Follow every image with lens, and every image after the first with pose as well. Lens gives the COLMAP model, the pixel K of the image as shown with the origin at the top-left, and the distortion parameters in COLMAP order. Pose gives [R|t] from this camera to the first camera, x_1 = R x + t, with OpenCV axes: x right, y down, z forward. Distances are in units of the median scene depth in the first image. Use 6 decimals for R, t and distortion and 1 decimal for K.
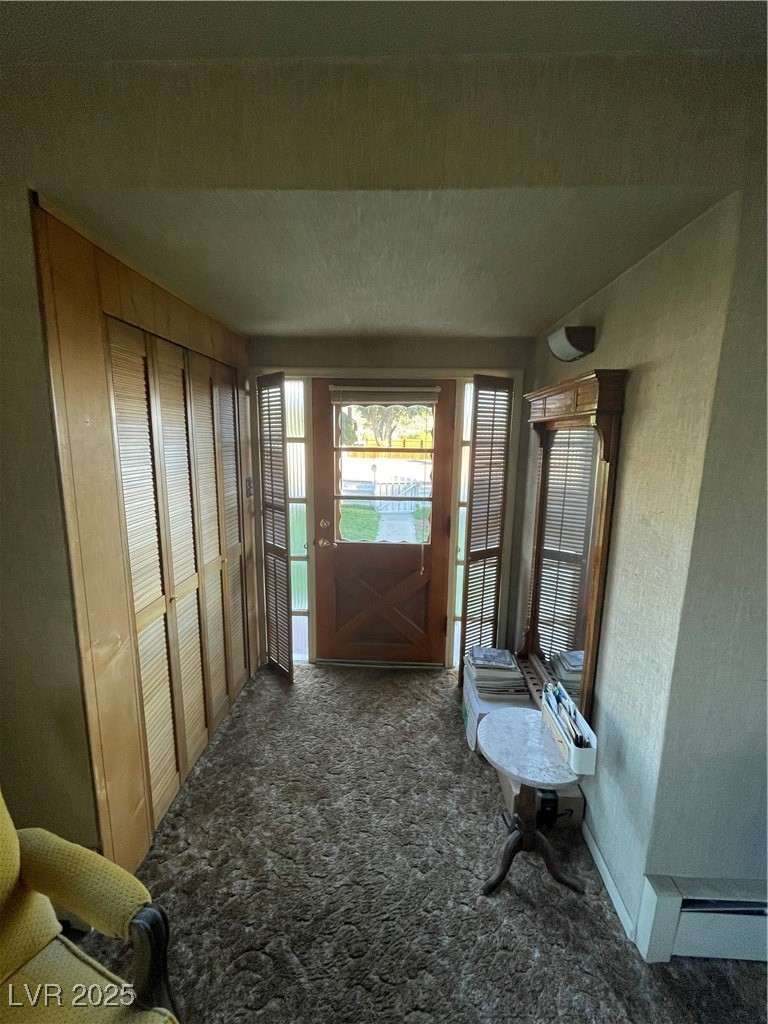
lens RADIAL K [[417.5, 0, 384.0], [0, 417.5, 512.0], [0, 0, 1]] dist [0.000211, 0.000007]
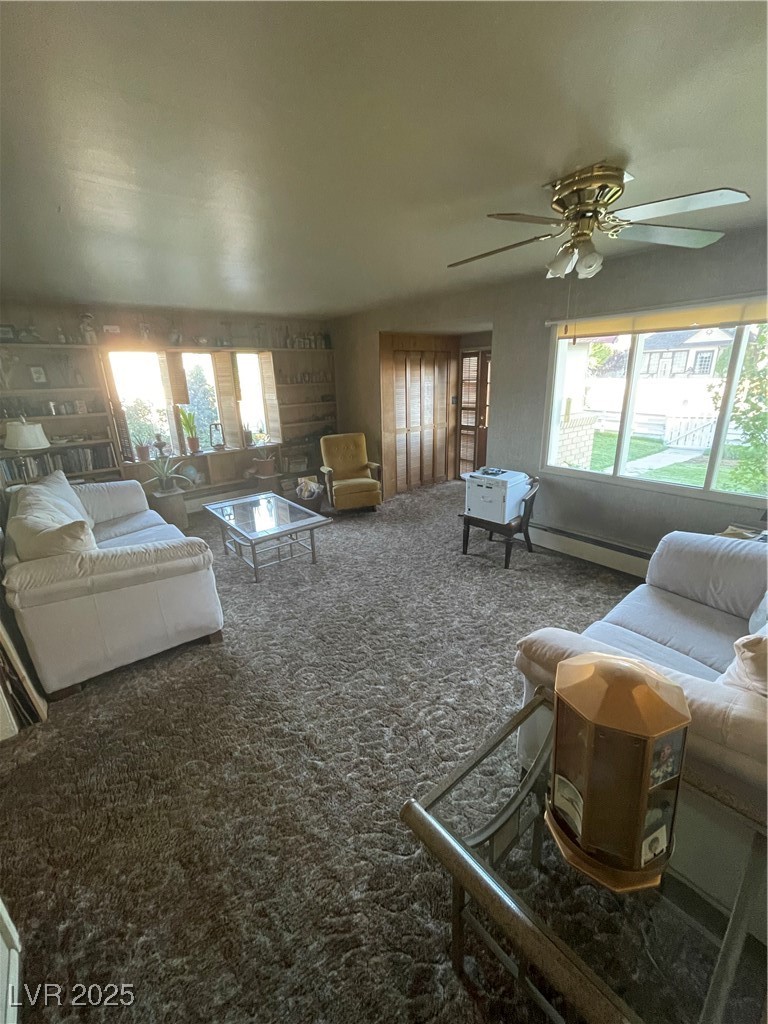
lens RADIAL K [[417.5, 0, 384.0], [0, 417.5, 512.0], [0, 0, 1]] dist [0.000211, 0.000007]
pose [[0.662100, 0.201633, -0.721780, 1.931360], [-0.089701, 0.977523, 0.190792, 0.220048], [0.744027, -0.061579, 0.665305, -1.455801]]
